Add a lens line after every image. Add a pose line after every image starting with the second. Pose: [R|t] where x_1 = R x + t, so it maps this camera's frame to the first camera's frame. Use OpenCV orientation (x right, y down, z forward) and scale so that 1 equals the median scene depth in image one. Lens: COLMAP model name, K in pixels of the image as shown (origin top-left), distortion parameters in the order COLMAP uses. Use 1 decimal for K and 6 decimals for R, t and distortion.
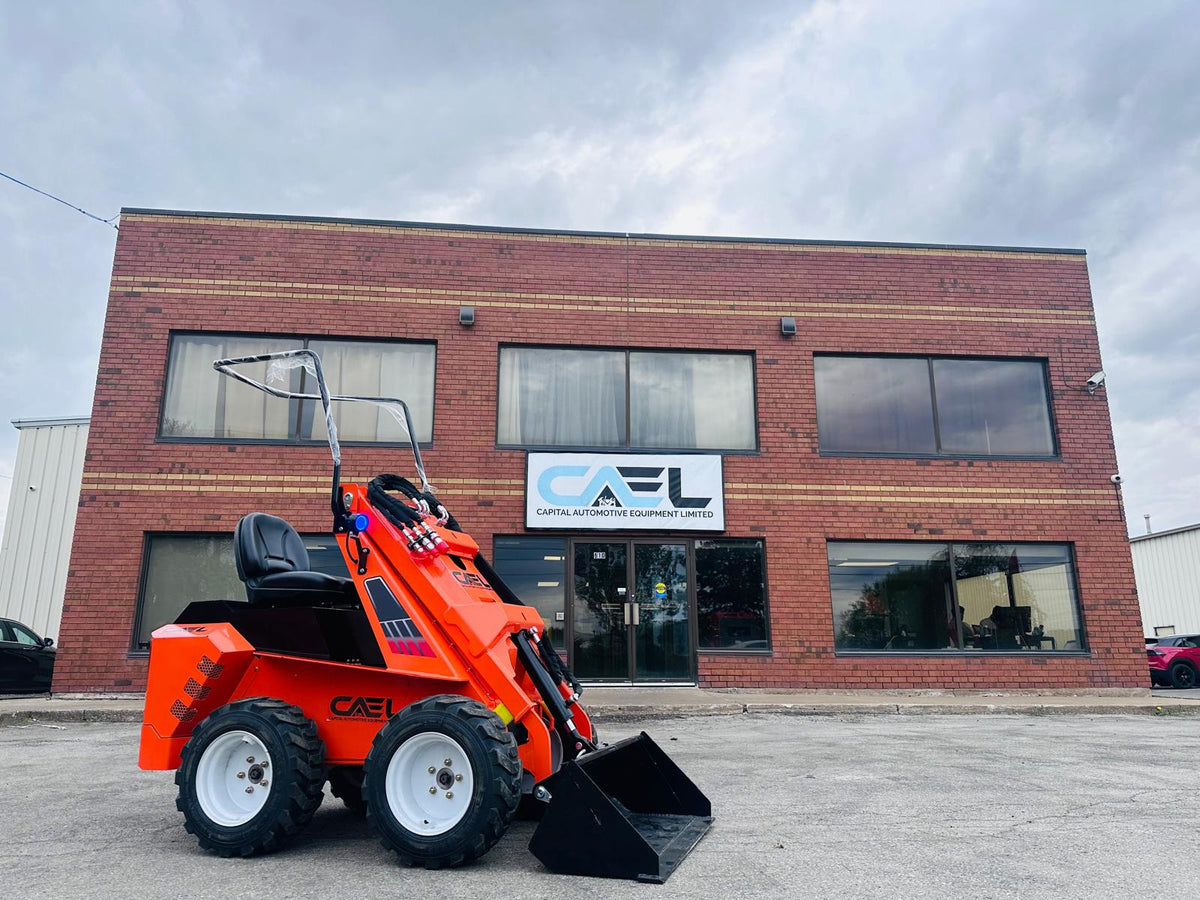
lens RADIAL K [[835.3, 0, 595.1], [0, 835.3, 458.7], [0, 0, 1]] dist [0.093607, -0.128974]
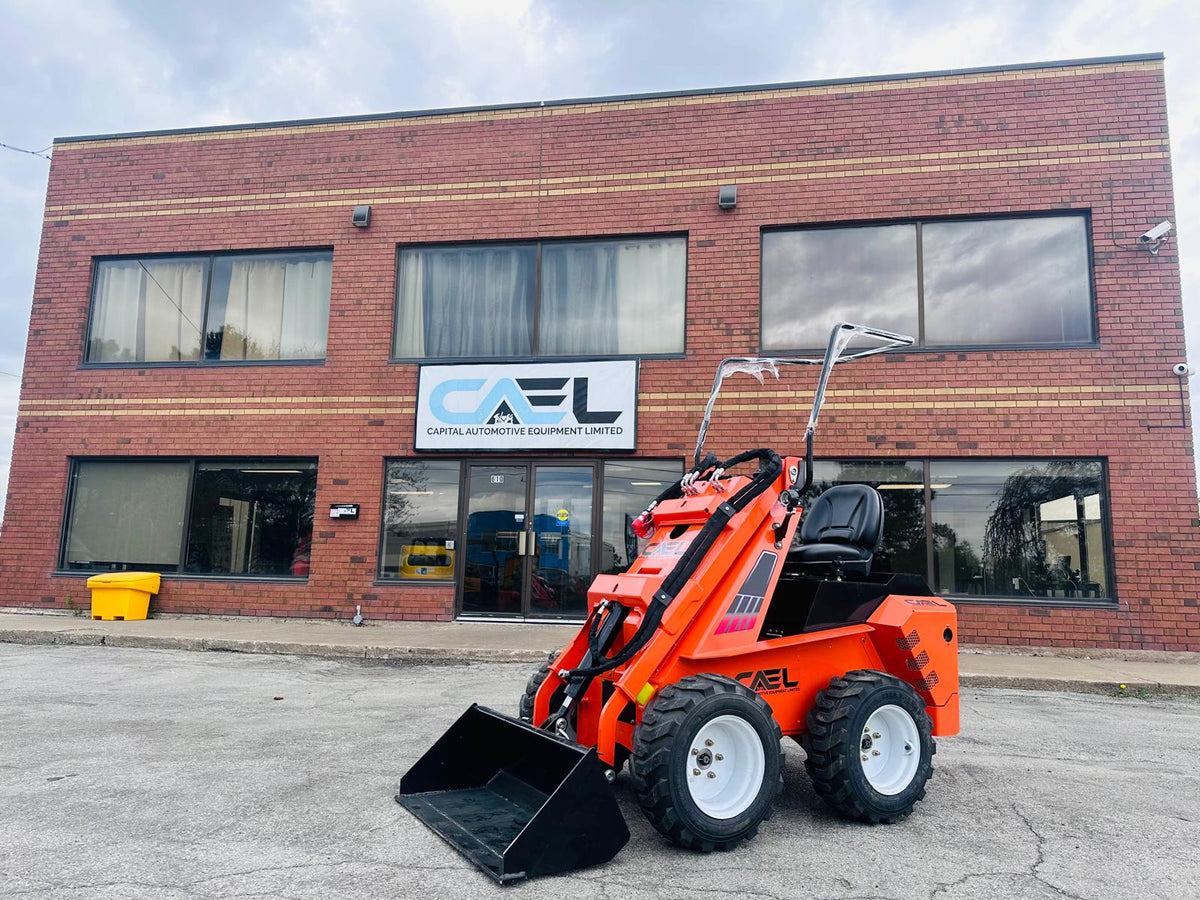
lens RADIAL K [[835.3, 0, 604.0], [0, 835.3, 456.7], [0, 0, 1]] dist [0.093607, -0.128974]
pose [[0.963523, -0.010534, -0.267419, 0.342693], [0.034448, 0.995795, 0.084892, 0.019924], [0.265400, -0.091007, 0.959834, 0.168572]]
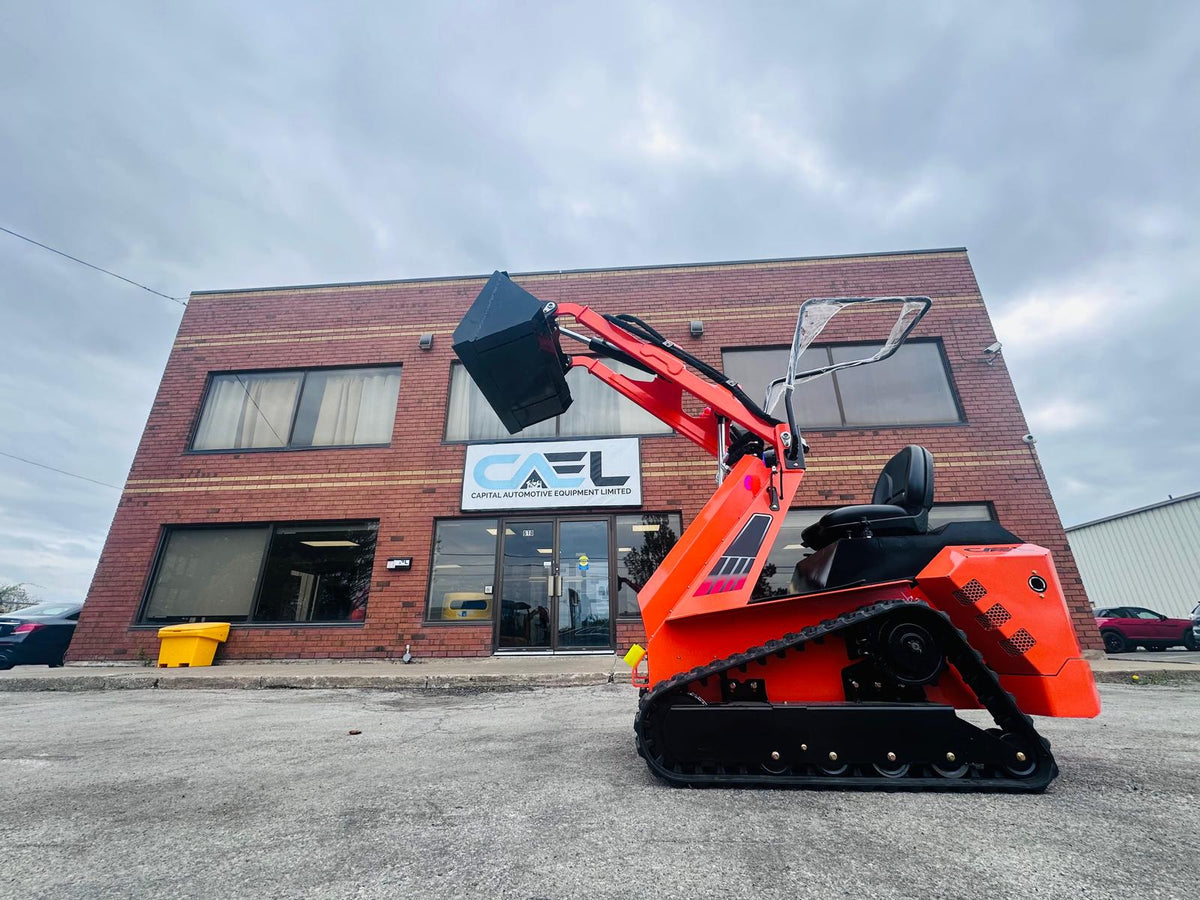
lens RADIAL K [[501.4, 0, 599.5], [0, 501.4, 449.7], [0, 0, 1]] dist [-0.002609, 0.000003]
pose [[0.987315, -0.065947, -0.144433, 0.194026], [0.046883, 0.990190, -0.131629, 0.095333], [0.151696, 0.123188, 0.980721, 0.339706]]
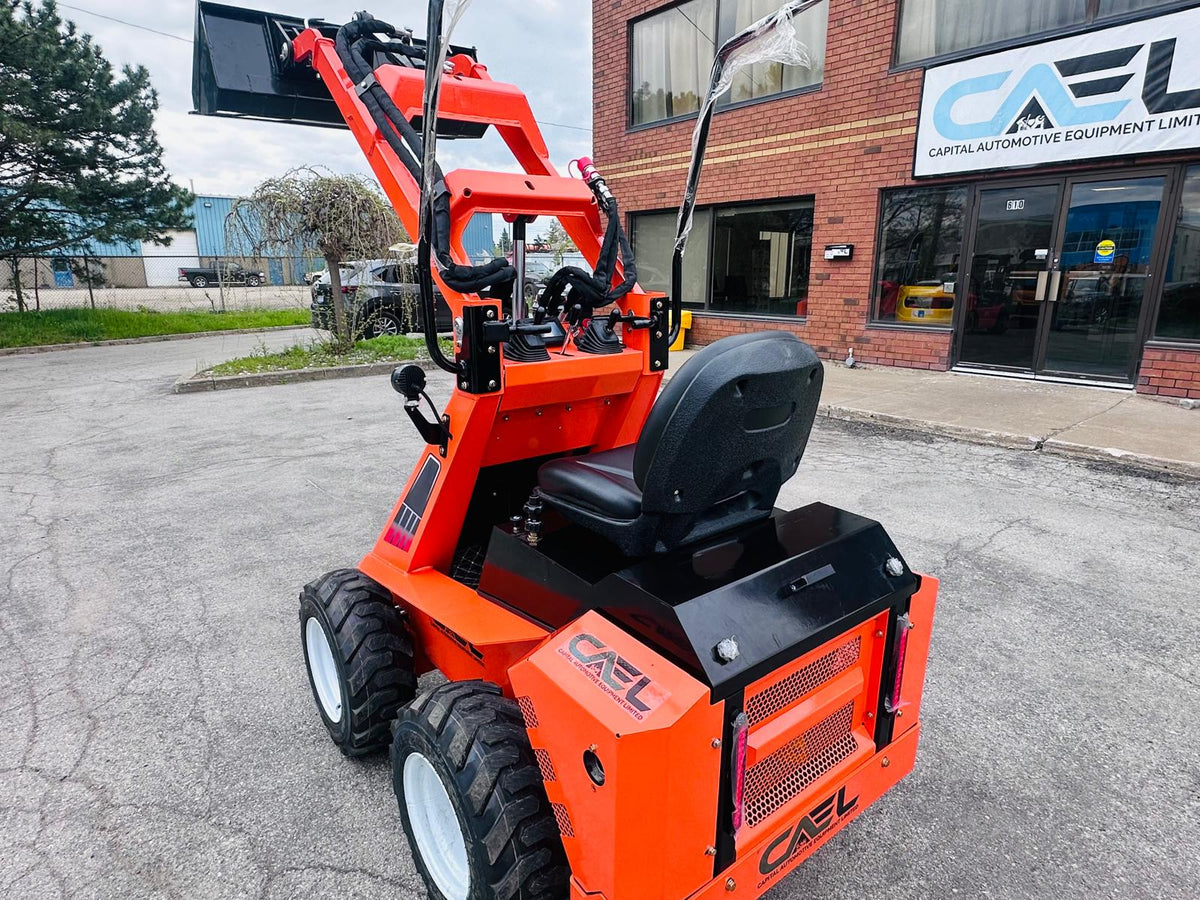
lens RADIAL K [[702.1, 0, 596.1], [0, 702.1, 453.5], [0, 0, 1]] dist [-0.007705, 0.004571]
pose [[0.549583, 0.213145, -0.807792, 0.333875], [0.198232, 0.906024, 0.373932, 0.010952], [0.811580, -0.365637, 0.455683, 0.330145]]
